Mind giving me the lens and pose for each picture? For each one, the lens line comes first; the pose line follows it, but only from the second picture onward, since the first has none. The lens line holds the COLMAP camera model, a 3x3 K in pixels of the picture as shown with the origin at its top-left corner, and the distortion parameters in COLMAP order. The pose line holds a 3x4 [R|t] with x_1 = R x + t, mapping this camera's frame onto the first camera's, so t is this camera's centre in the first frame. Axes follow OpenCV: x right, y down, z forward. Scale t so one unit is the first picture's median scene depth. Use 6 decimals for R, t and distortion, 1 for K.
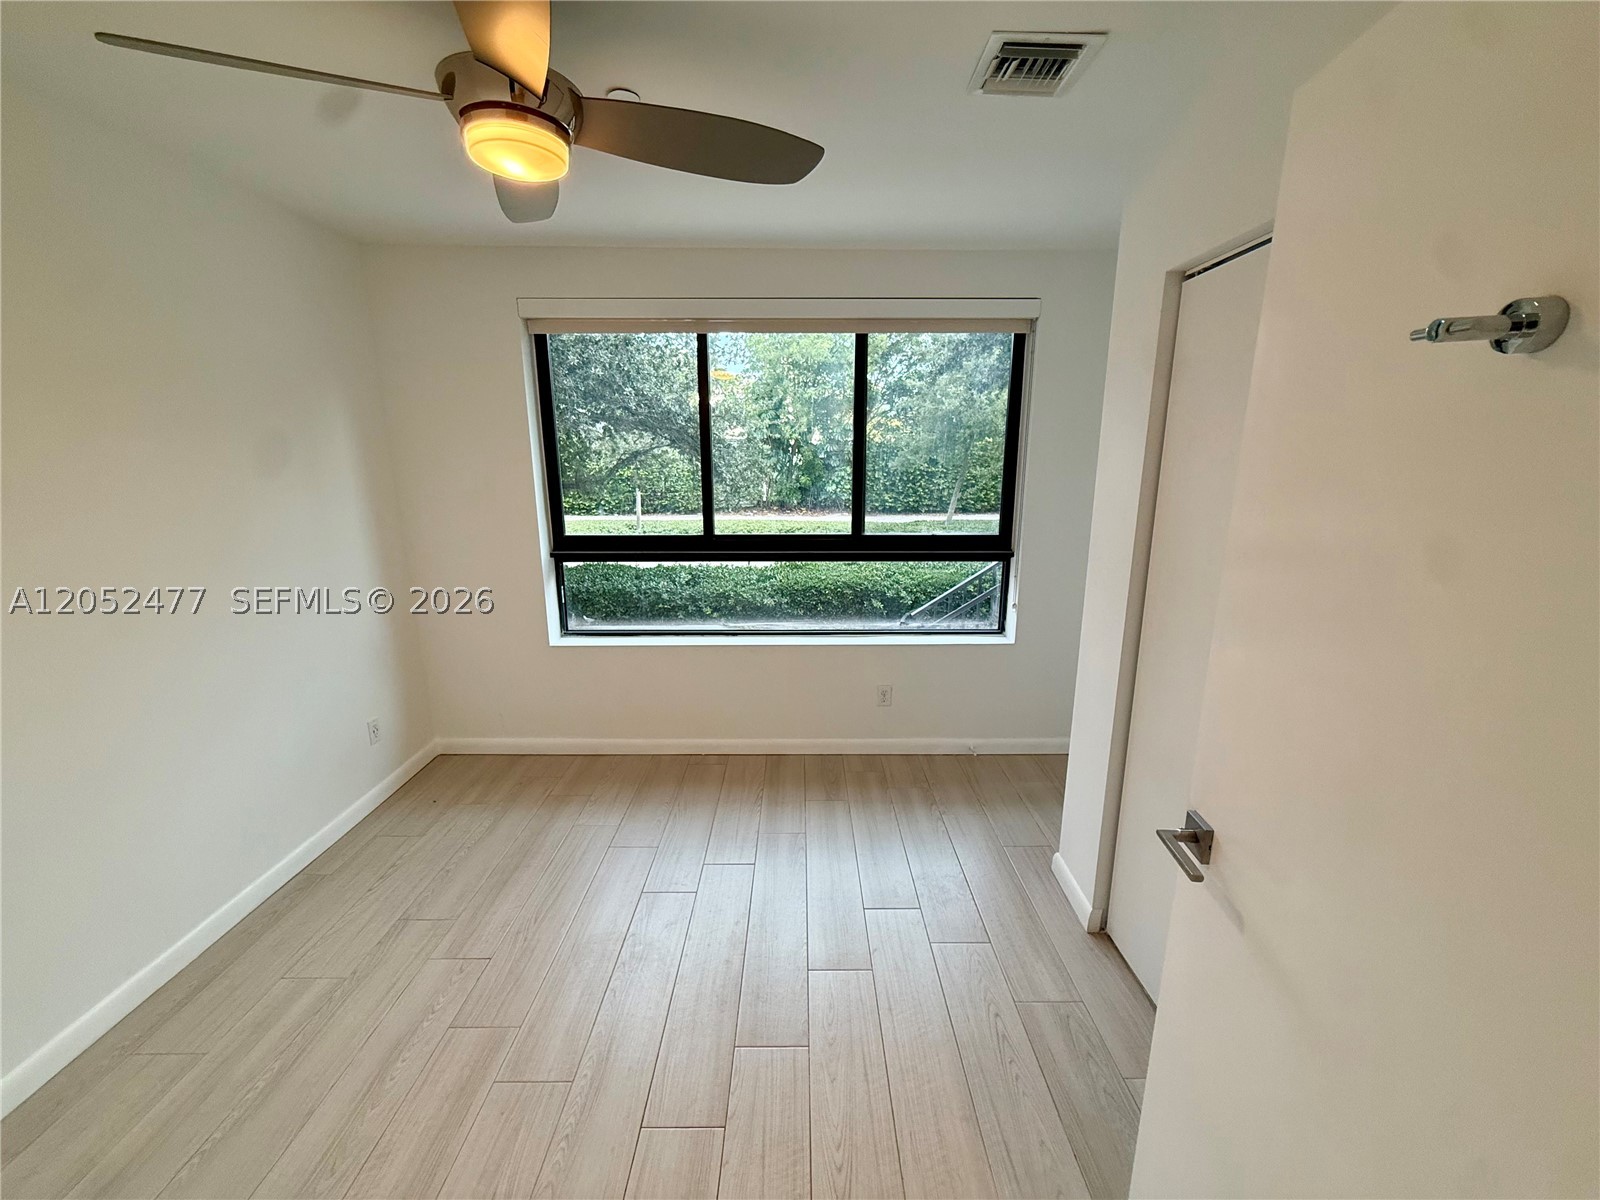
lens RADIAL K [[637.6, 0, 801.7], [0, 637.6, 582.7], [0, 0, 1]] dist [-0.001836, -0.000393]
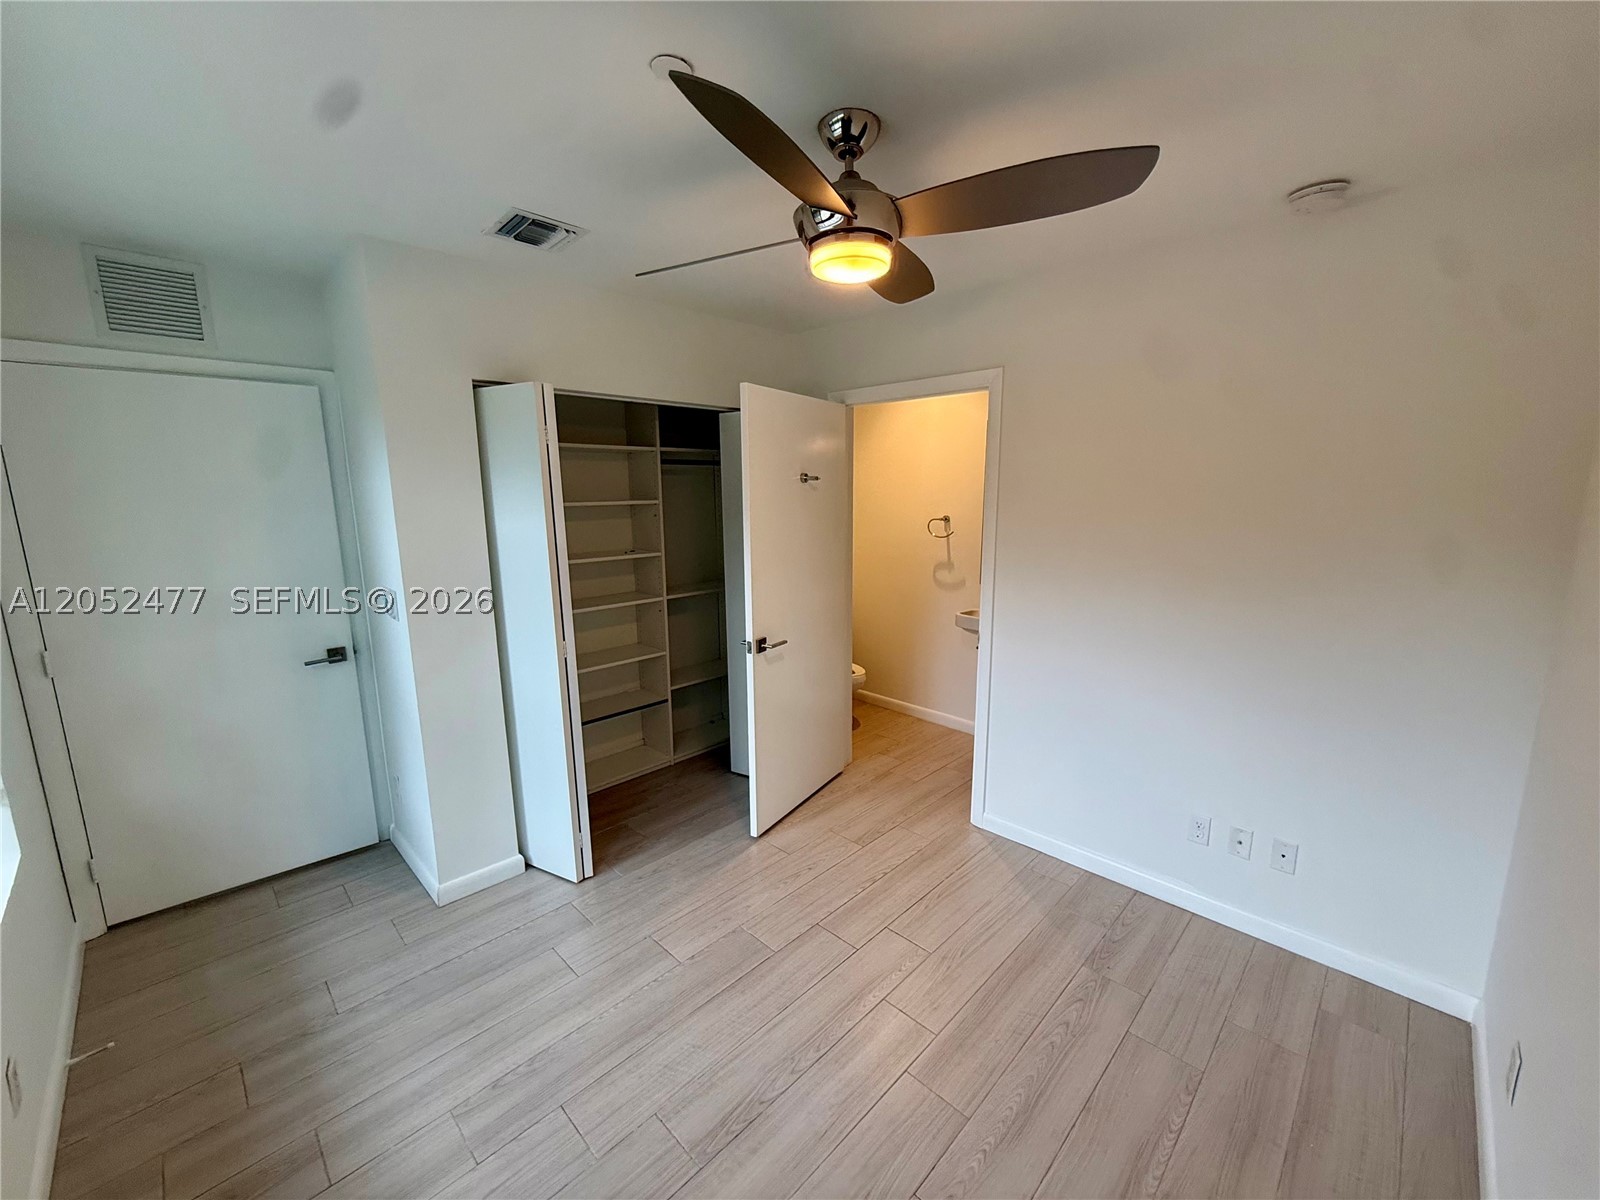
lens RADIAL K [[637.6, 0, 809.2], [0, 637.6, 602.6], [0, 0, 1]] dist [-0.001836, -0.000393]
pose [[-0.713377, -0.114710, 0.691329, -0.587332], [0.152605, 0.937408, 0.313014, -0.206004], [-0.683963, 0.328797, -0.651220, 0.943951]]
